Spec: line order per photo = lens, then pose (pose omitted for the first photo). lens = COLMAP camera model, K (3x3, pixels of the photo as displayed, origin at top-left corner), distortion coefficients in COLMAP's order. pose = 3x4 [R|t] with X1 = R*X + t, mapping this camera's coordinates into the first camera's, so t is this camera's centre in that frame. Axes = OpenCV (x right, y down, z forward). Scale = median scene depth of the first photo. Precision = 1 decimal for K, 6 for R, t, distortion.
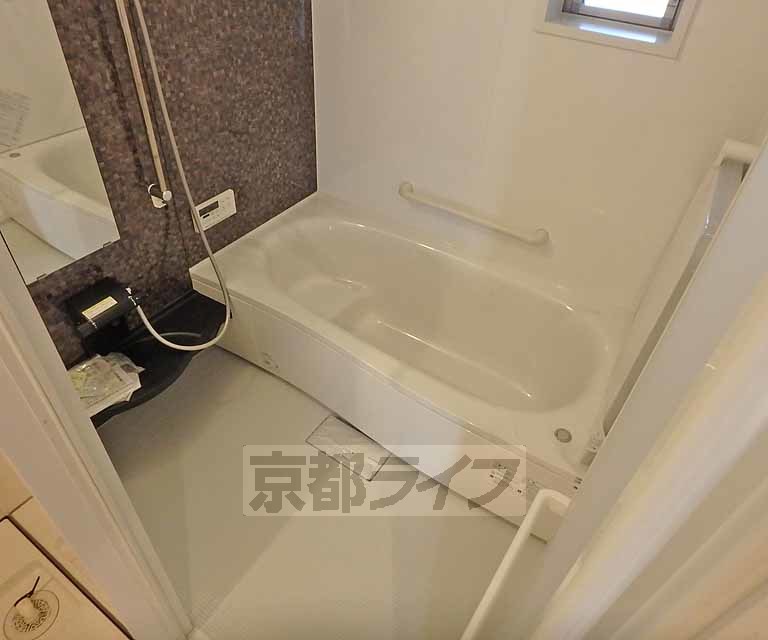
lens RADIAL K [[525.5, 0, 386.0], [0, 525.5, 315.5], [0, 0, 1]] dist [-0.041704, 0.015148]
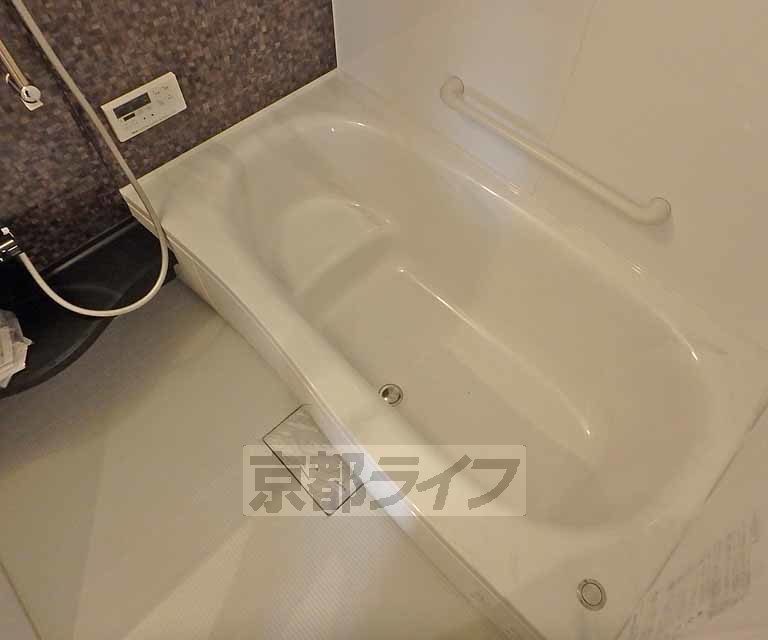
lens RADIAL K [[525.5, 0, 382.7], [0, 525.5, 321.4], [0, 0, 1]] dist [-0.041704, 0.015148]
pose [[0.973037, 0.163106, -0.163082, 0.117446], [-0.108538, 0.947677, 0.300213, -0.175305], [0.203516, -0.274418, 0.939828, 0.373348]]
